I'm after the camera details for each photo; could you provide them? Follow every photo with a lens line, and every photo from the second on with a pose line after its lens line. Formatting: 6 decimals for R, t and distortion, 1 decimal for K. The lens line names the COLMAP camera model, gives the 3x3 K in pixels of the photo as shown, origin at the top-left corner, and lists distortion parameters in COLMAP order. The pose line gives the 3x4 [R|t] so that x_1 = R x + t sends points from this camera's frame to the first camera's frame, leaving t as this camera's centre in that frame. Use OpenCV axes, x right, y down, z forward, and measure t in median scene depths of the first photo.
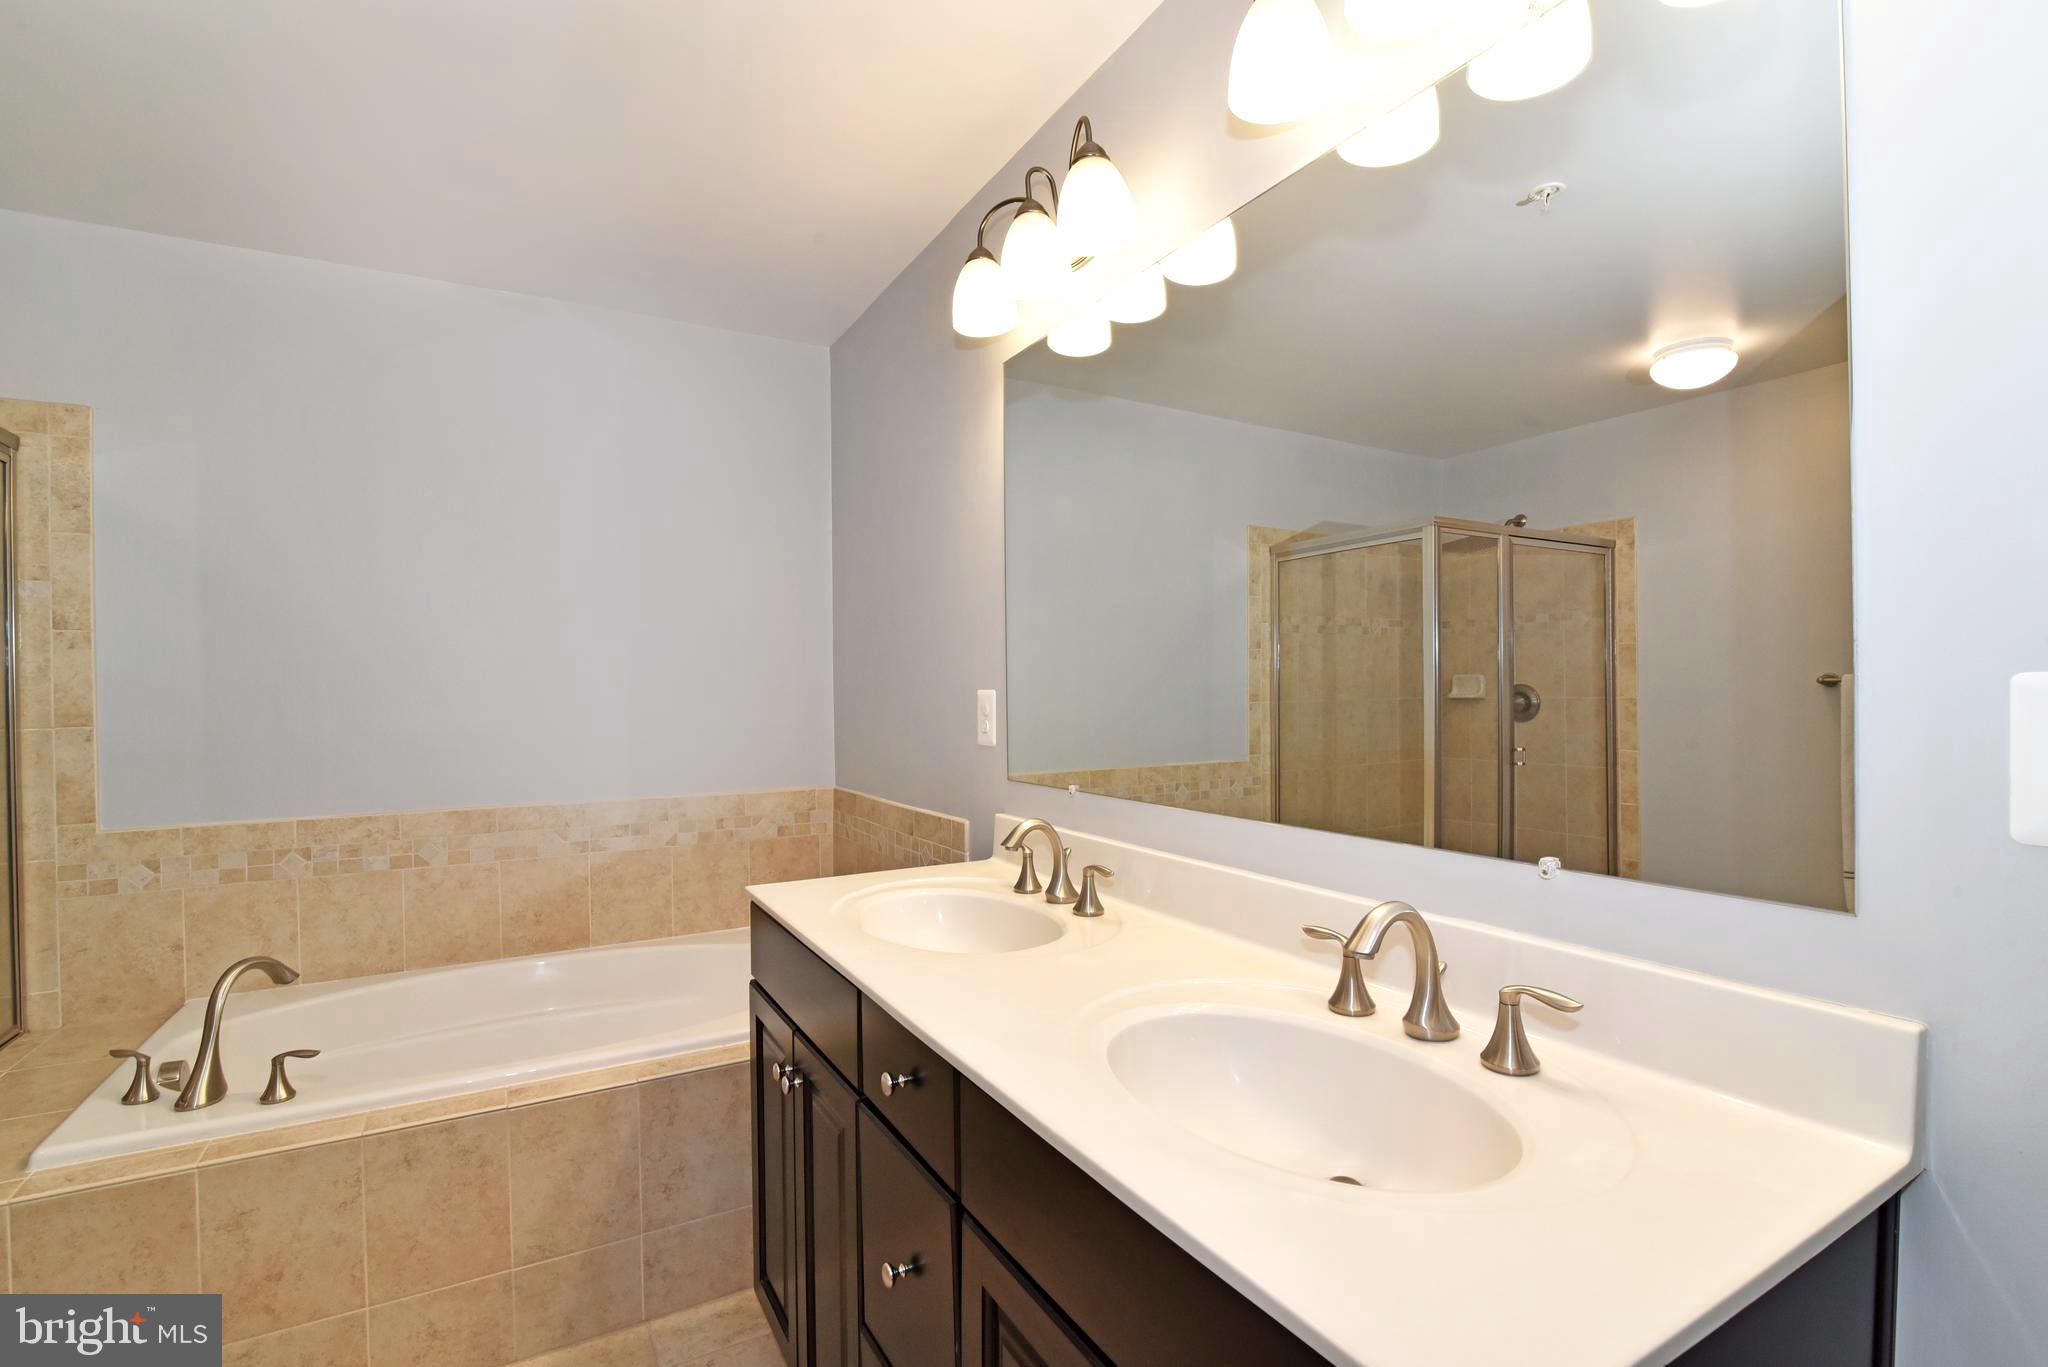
lens RADIAL K [[935.6, 0, 1022.1], [0, 935.6, 691.7], [0, 0, 1]] dist [-0.022435, 0.002864]
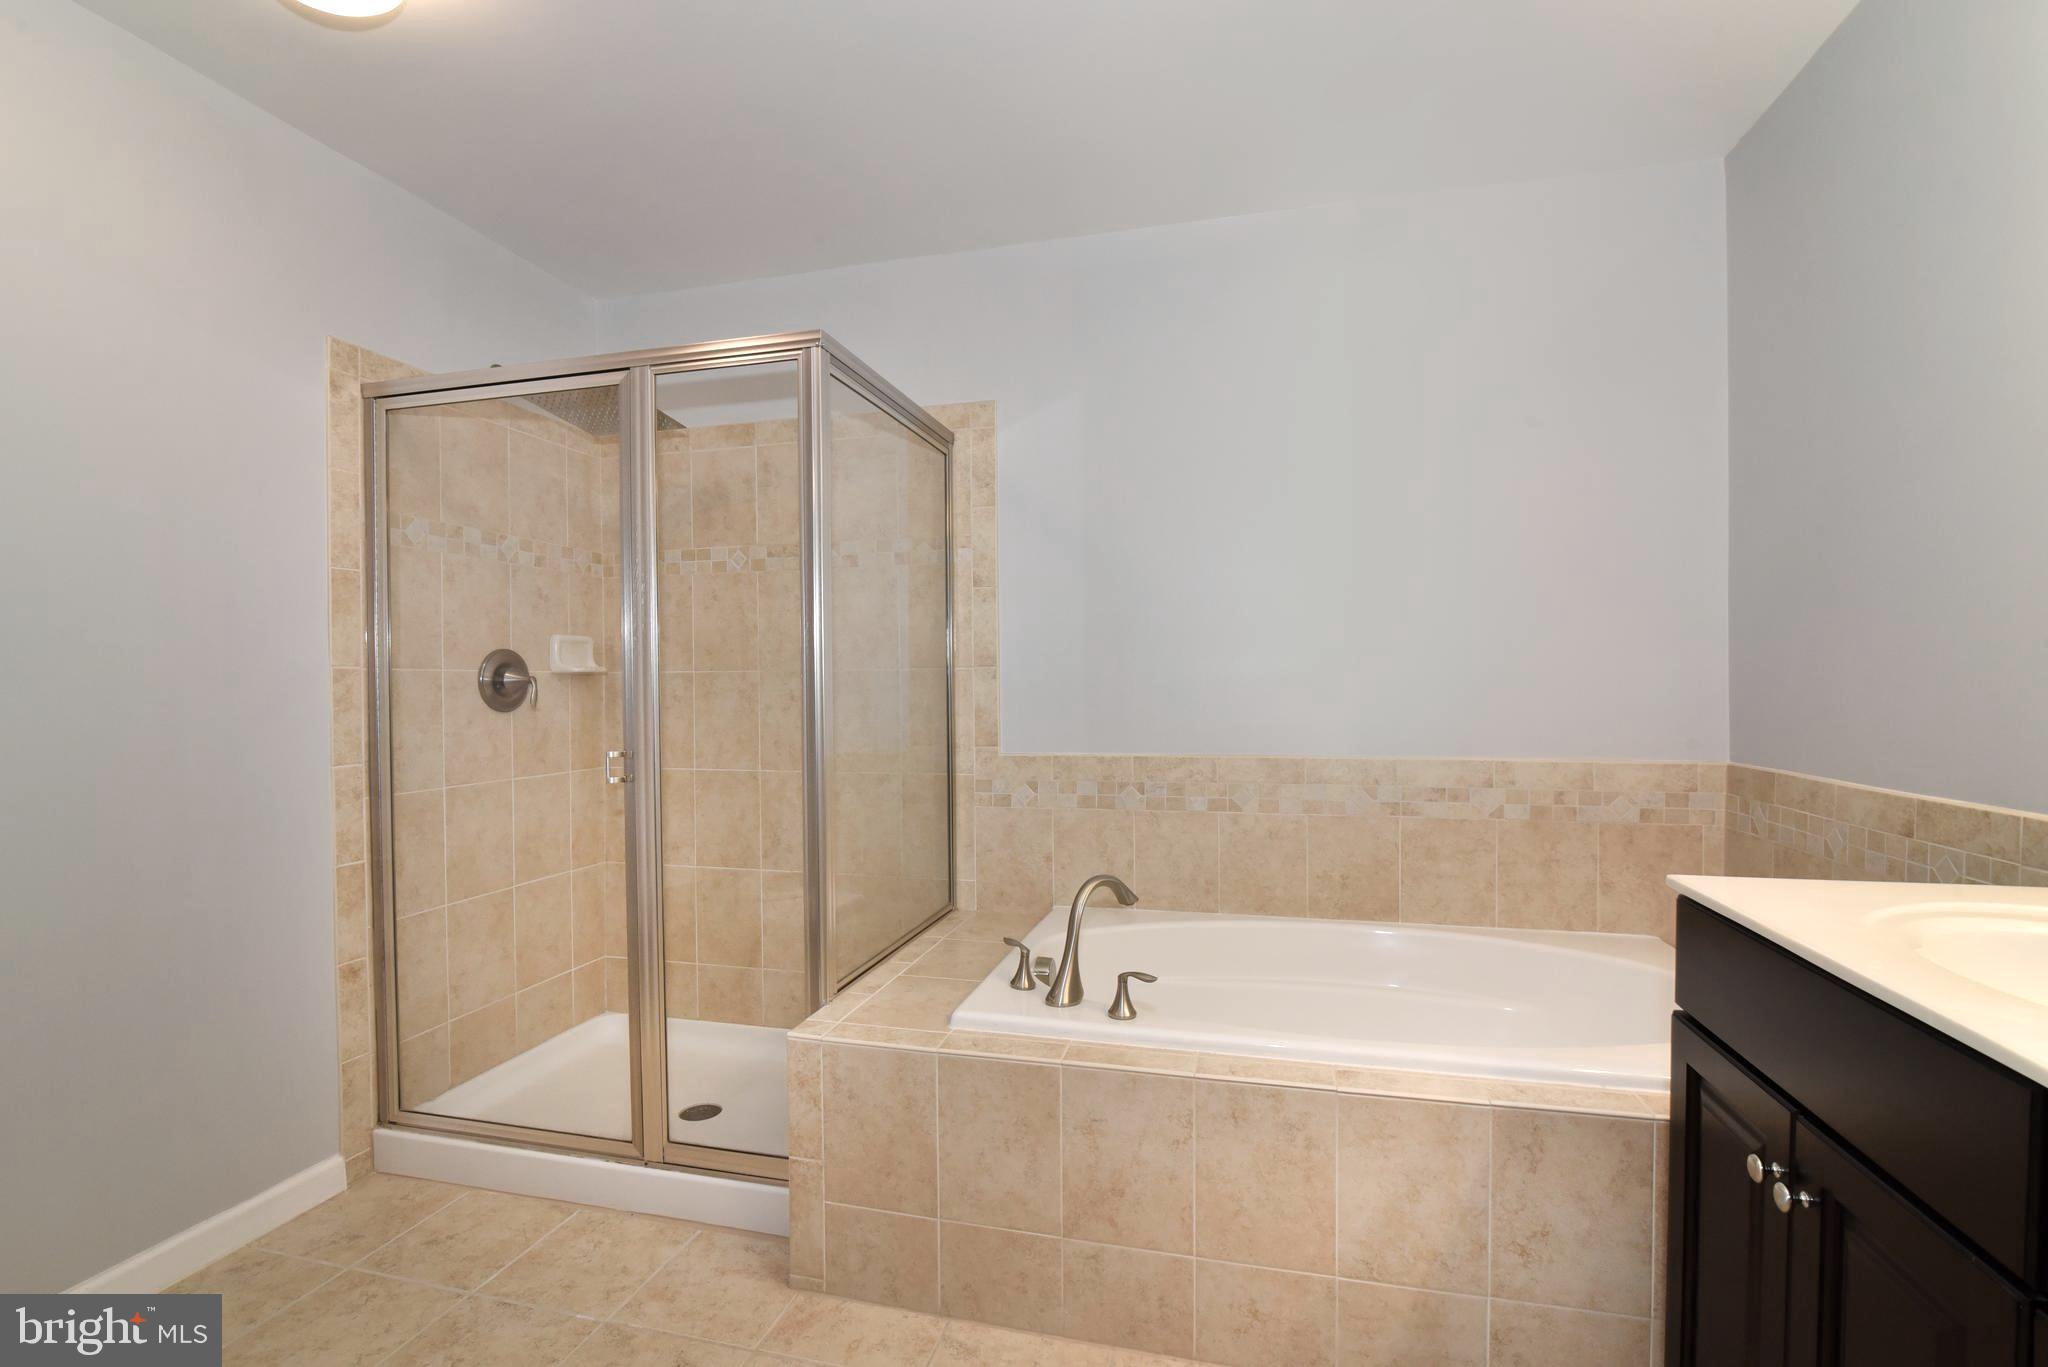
lens RADIAL K [[935.6, 0, 1025.2], [0, 935.6, 689.6], [0, 0, 1]] dist [-0.022435, 0.002864]
pose [[0.720133, 0.012810, -0.693718, -0.135738], [-0.004537, 0.999895, 0.013754, 0.052621], [0.693821, -0.006757, 0.720115, 0.142669]]
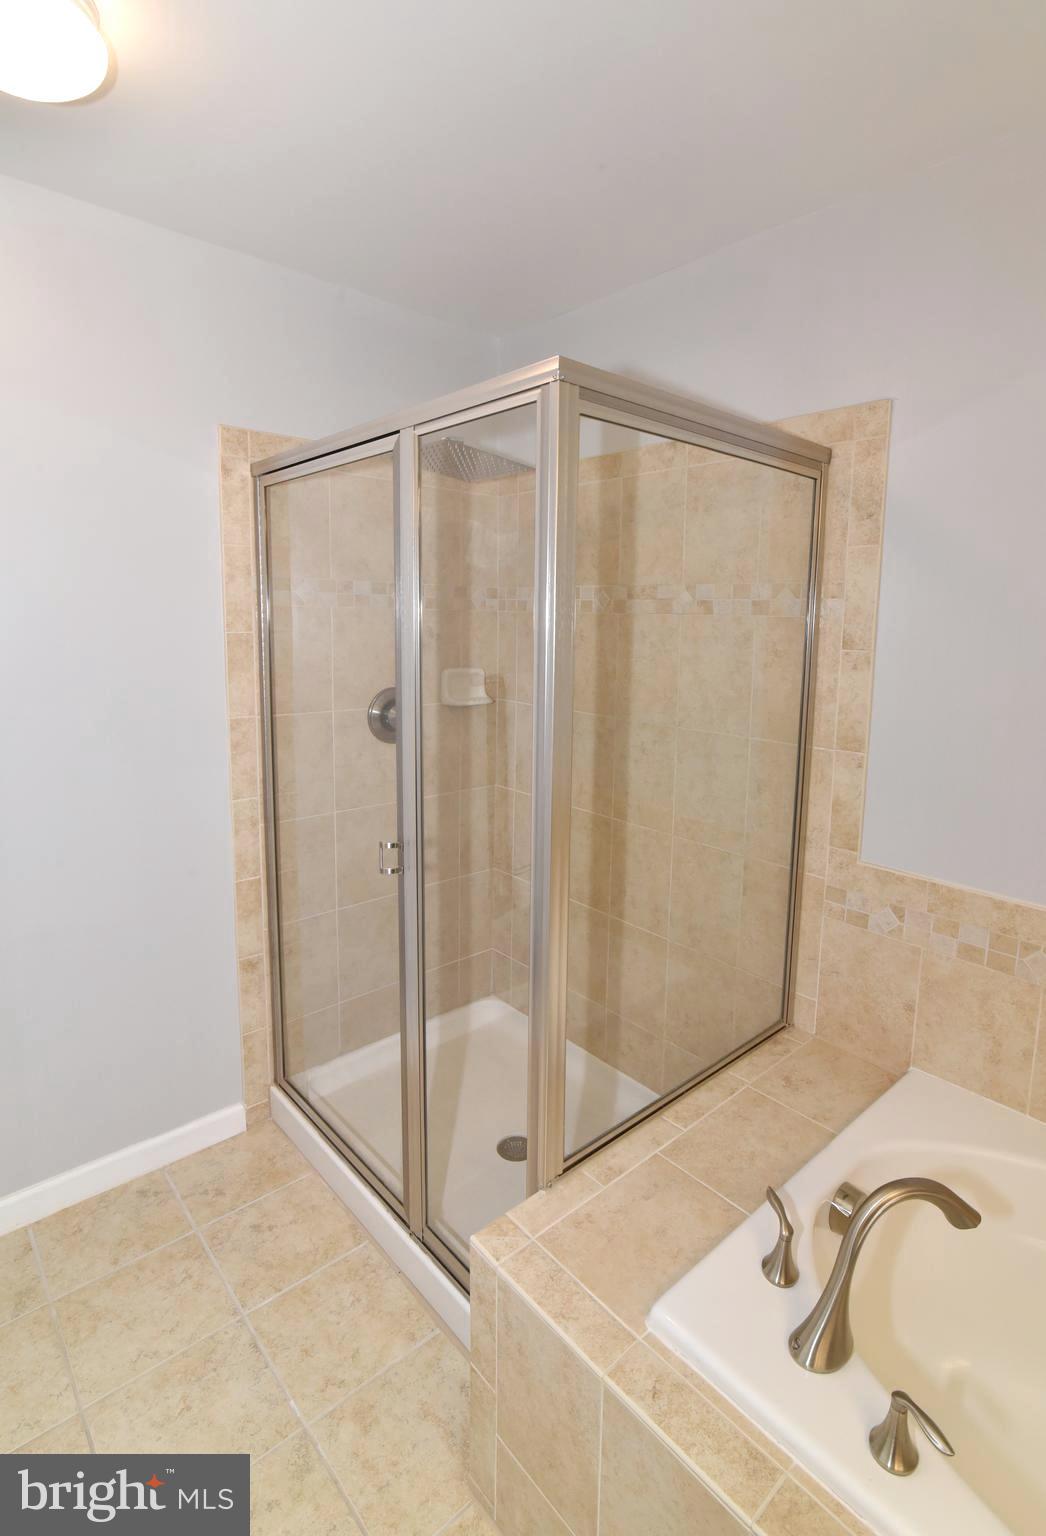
lens RADIAL K [[757.9, 0, 553.7], [0, 757.9, 717.5], [0, 0, 1]] dist [-0.021789, 0.000217]
pose [[0.228751, 0.143971, -0.962780, -0.352094], [-0.028067, 0.989568, 0.141308, -0.100897], [0.973080, -0.005302, 0.230406, 0.521093]]
